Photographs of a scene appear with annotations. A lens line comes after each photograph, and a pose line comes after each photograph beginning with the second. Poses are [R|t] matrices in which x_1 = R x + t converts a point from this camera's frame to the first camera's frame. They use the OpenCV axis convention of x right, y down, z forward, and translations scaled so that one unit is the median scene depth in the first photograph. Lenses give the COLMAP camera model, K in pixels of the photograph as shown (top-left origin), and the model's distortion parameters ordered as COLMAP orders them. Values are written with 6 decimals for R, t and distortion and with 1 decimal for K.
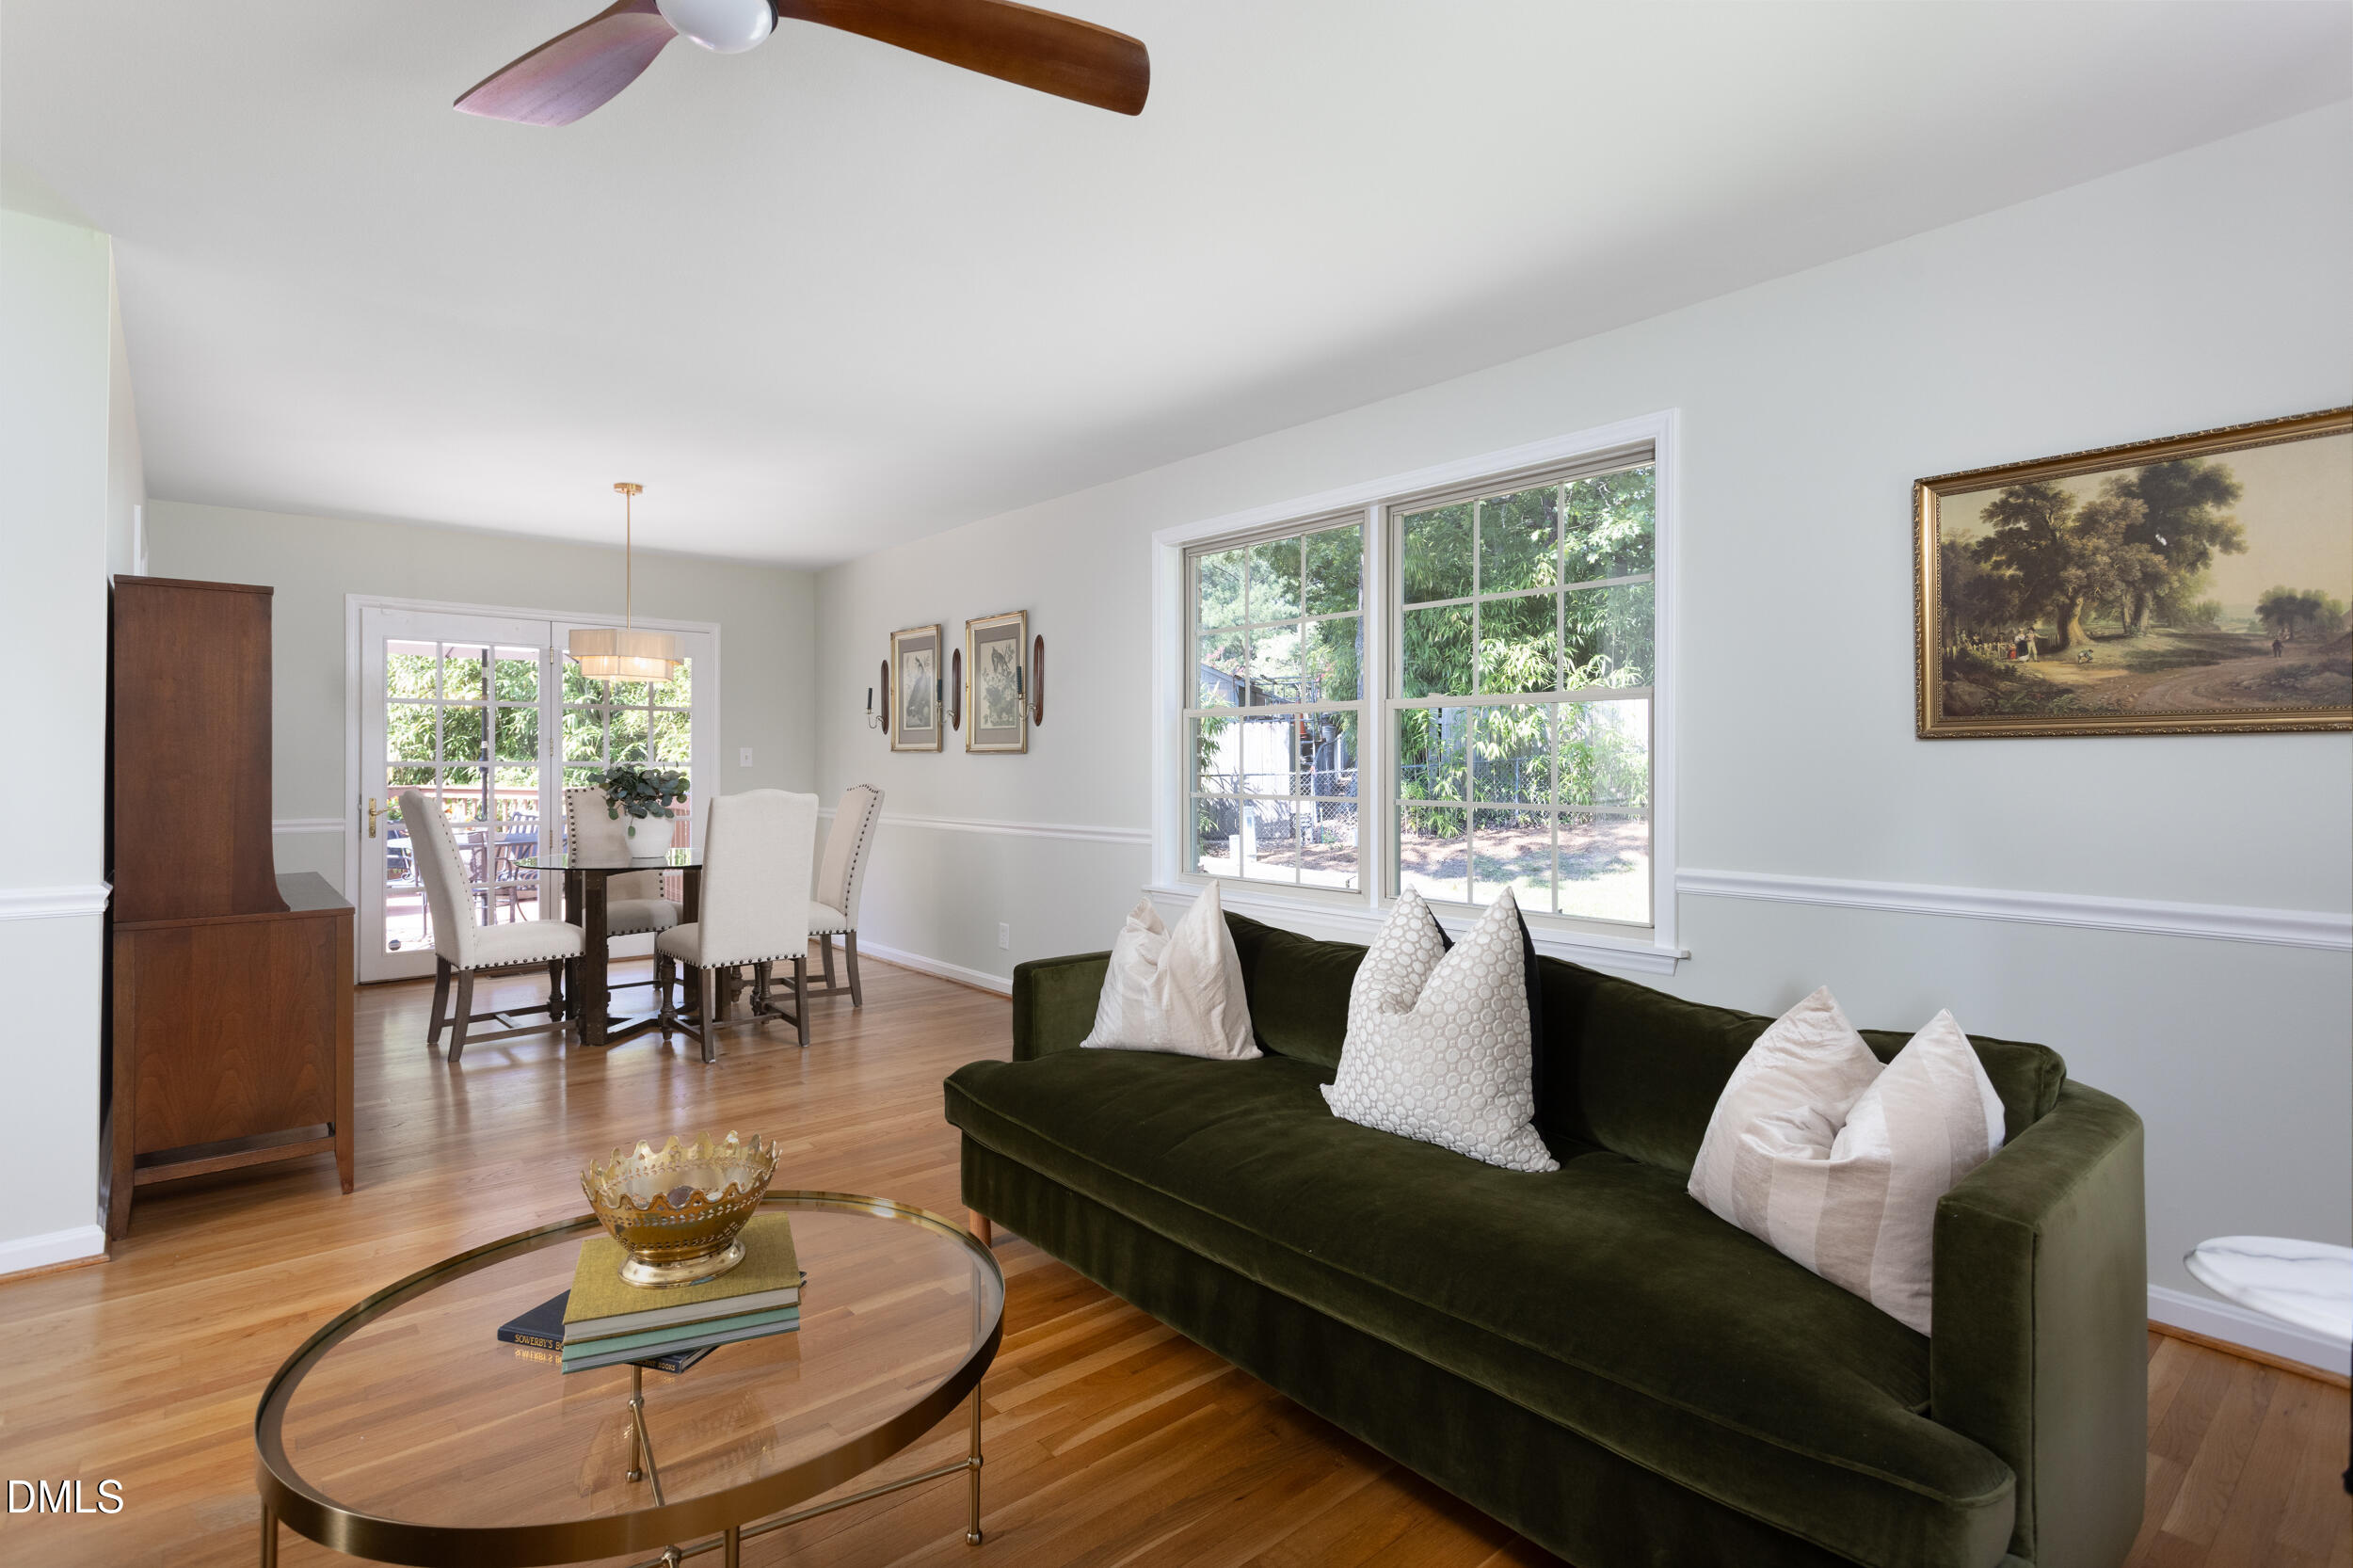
lens RADIAL K [[1141.4, 0, 1165.3], [0, 1141.4, 768.3], [0, 0, 1]] dist [0.003641, 0.000135]
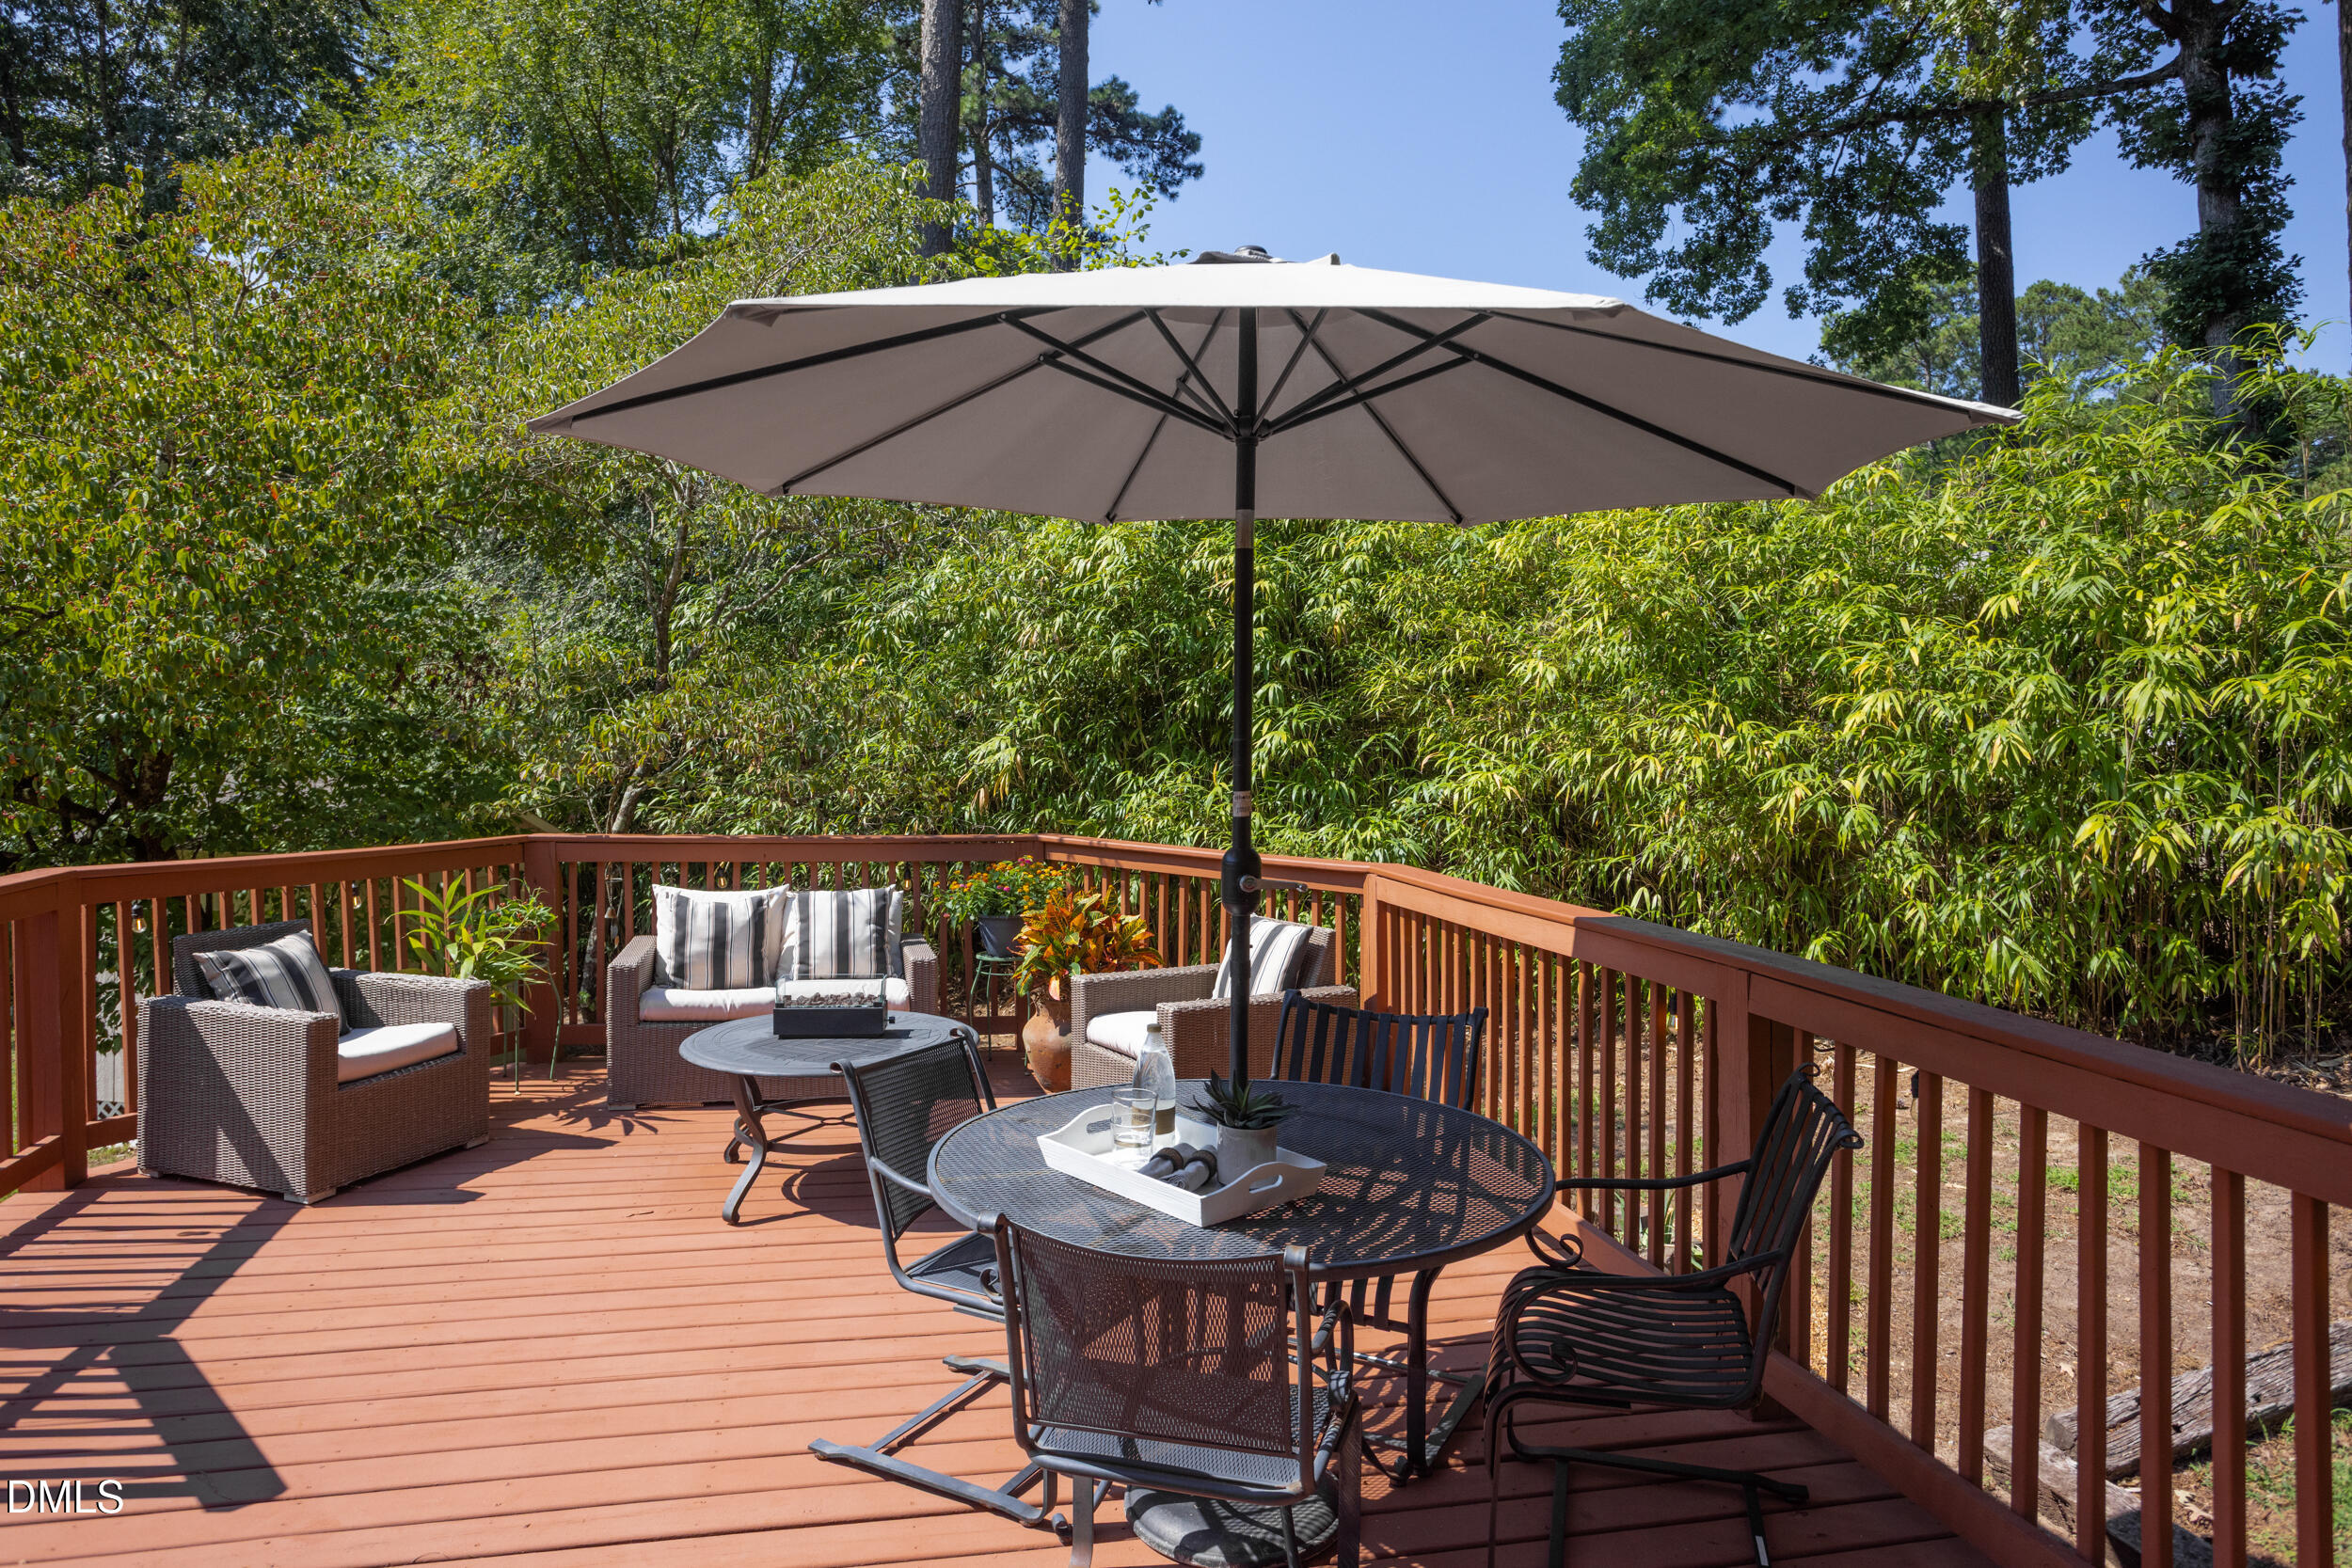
lens RADIAL K [[1403.5, 0, 1183.9], [0, 1403.5, 763.9], [0, 0, 1]] dist [-0.047363, 0.000039]
pose [[0.886655, 0.017519, -0.462099, -0.681030], [-0.011335, 0.999805, 0.016156, -0.049805], [0.462292, -0.009087, 0.886681, 1.044633]]
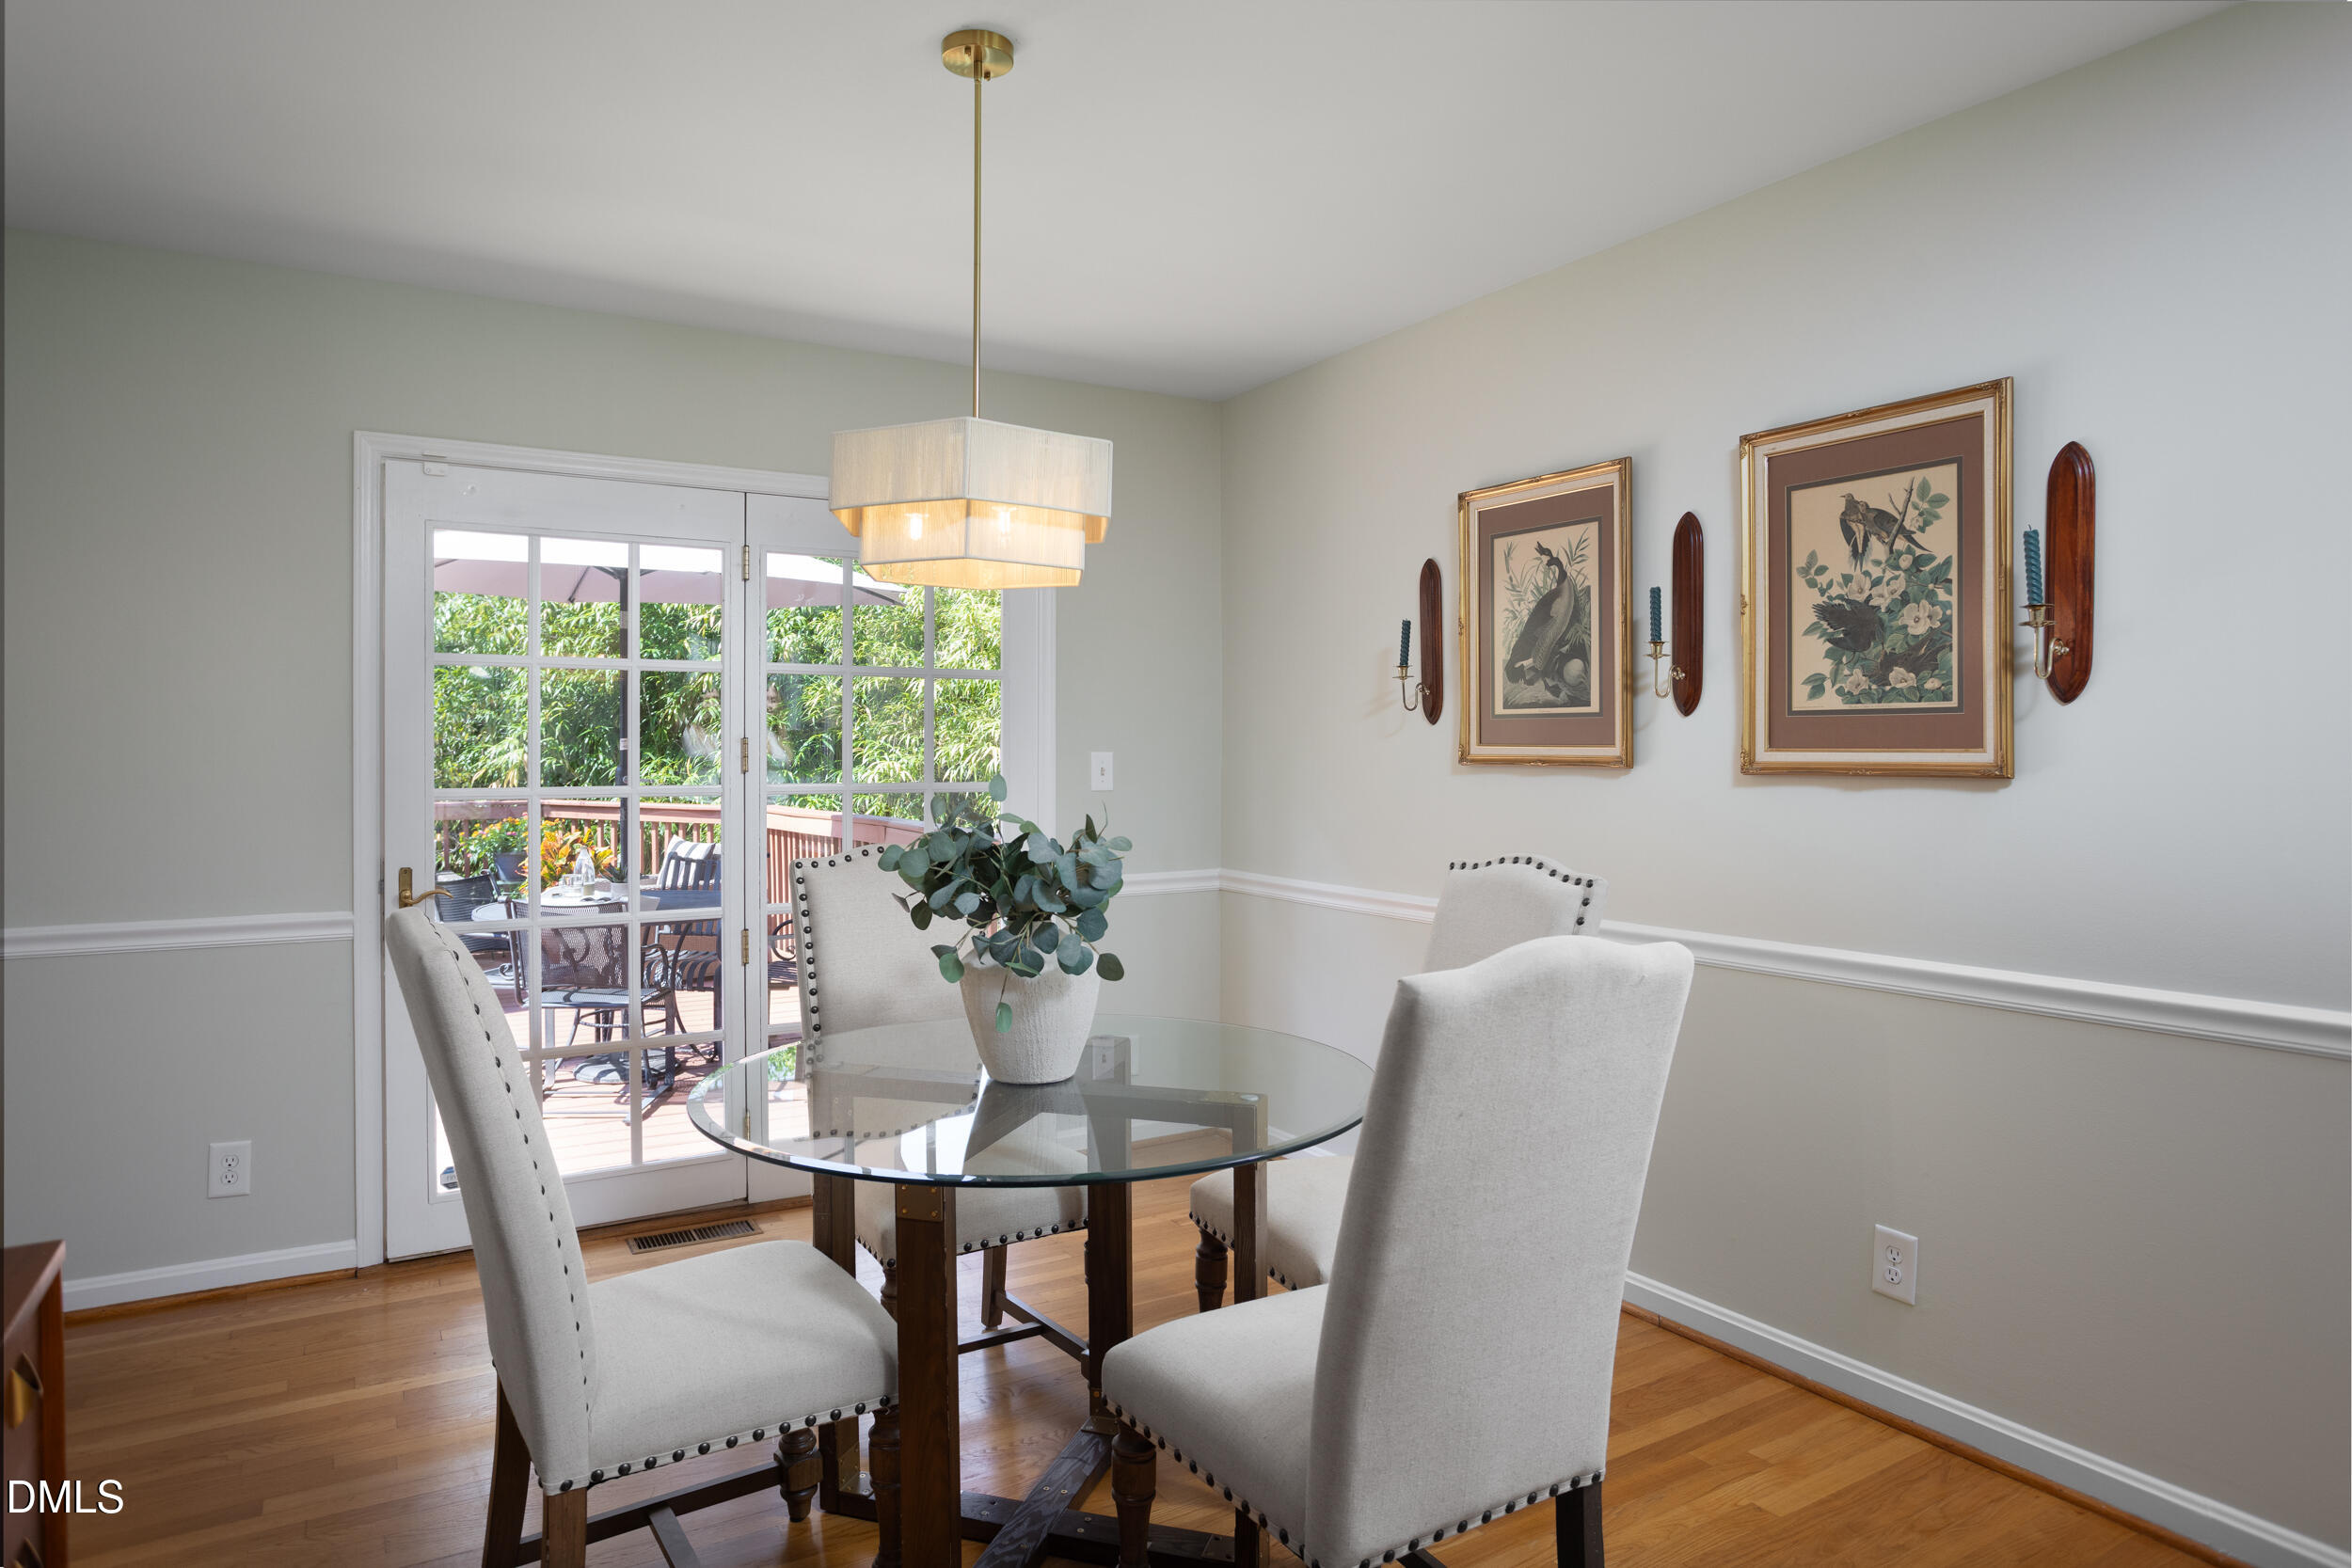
lens RADIAL K [[1403.5, 0, 1165.7], [0, 1403.5, 773.3], [0, 0, 1]] dist [-0.047363, 0.000039]
pose [[0.985444, 0.002422, -0.169982, -0.275925], [-0.000897, 0.999959, 0.009044, -0.016592], [0.169997, -0.008760, 0.985406, 0.472212]]
